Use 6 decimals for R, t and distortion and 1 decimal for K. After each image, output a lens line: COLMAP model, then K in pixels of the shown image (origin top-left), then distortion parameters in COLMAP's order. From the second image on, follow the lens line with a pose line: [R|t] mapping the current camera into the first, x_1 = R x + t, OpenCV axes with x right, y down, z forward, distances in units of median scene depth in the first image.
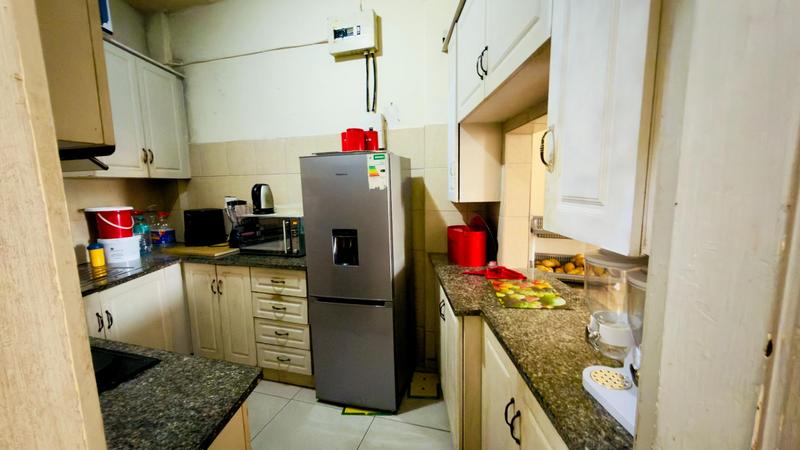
lens RADIAL K [[319.1, 0, 400.0], [0, 319.1, 225.0], [0, 0, 1]] dist [-0.000653, -0.000502]
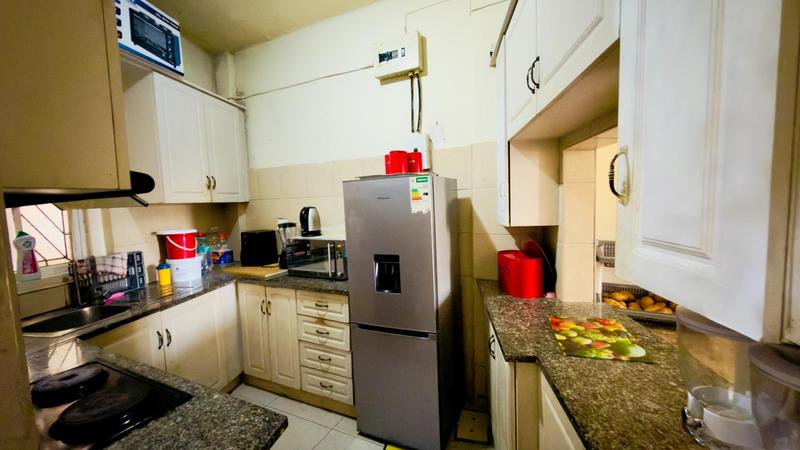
lens RADIAL K [[319.1, 0, 400.0], [0, 319.1, 225.0], [0, 0, 1]] dist [-0.000653, -0.000502]
pose [[0.987353, -0.003381, -0.158501, 0.016636], [-0.004475, 0.998780, -0.049180, -0.024732], [0.158474, 0.049267, 0.986133, 0.045974]]
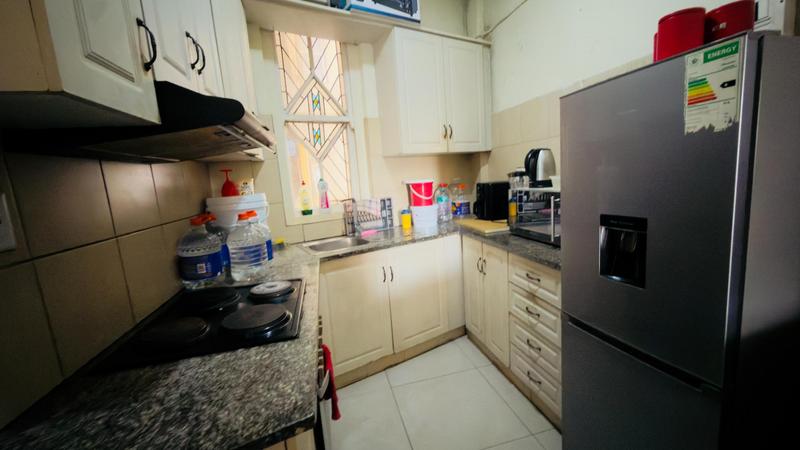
lens RADIAL K [[319.1, 0, 400.0], [0, 319.1, 225.0], [0, 0, 1]] dist [-0.000653, -0.000502]
pose [[0.522223, 0.112811, -0.845315, 0.075775], [-0.046802, 0.993510, 0.103675, -0.008878], [0.851524, -0.014579, 0.524113, 0.338720]]
